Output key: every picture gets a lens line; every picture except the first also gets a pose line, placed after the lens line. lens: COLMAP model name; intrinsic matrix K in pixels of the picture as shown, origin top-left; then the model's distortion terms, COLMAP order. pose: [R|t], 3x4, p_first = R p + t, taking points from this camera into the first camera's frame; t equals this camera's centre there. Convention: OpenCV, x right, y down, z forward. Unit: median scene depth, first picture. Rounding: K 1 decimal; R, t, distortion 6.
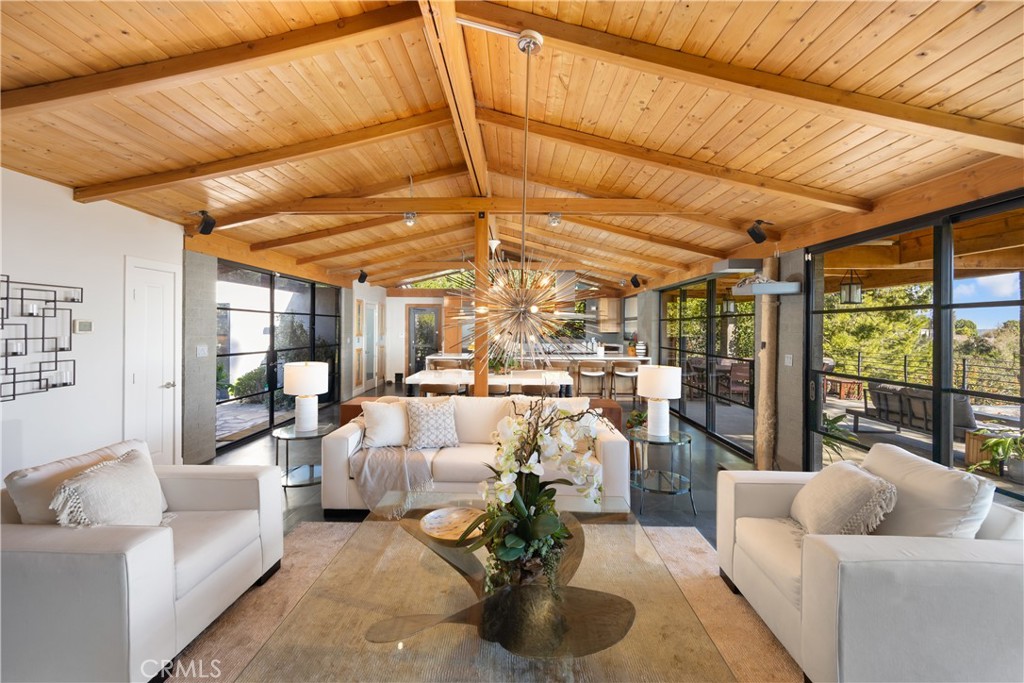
lens RADIAL K [[432.2, 0, 507.4], [0, 432.2, 329.6], [0, 0, 1]] dist [0.010054, -0.000151]
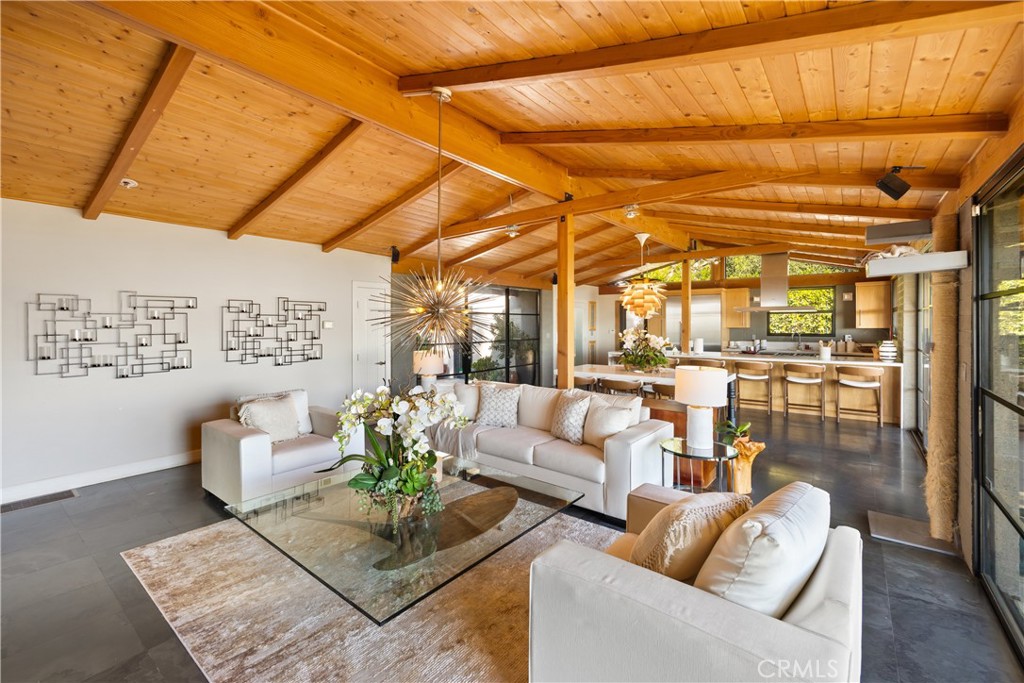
lens RADIAL K [[432.2, 0, 507.4], [0, 432.2, 329.6], [0, 0, 1]] dist [0.010054, -0.000151]
pose [[0.793248, 0.002887, -0.608892, 0.487886], [0.003836, 0.999945, 0.009739, -0.002321], [0.608887, -0.010062, 0.793193, 0.067787]]
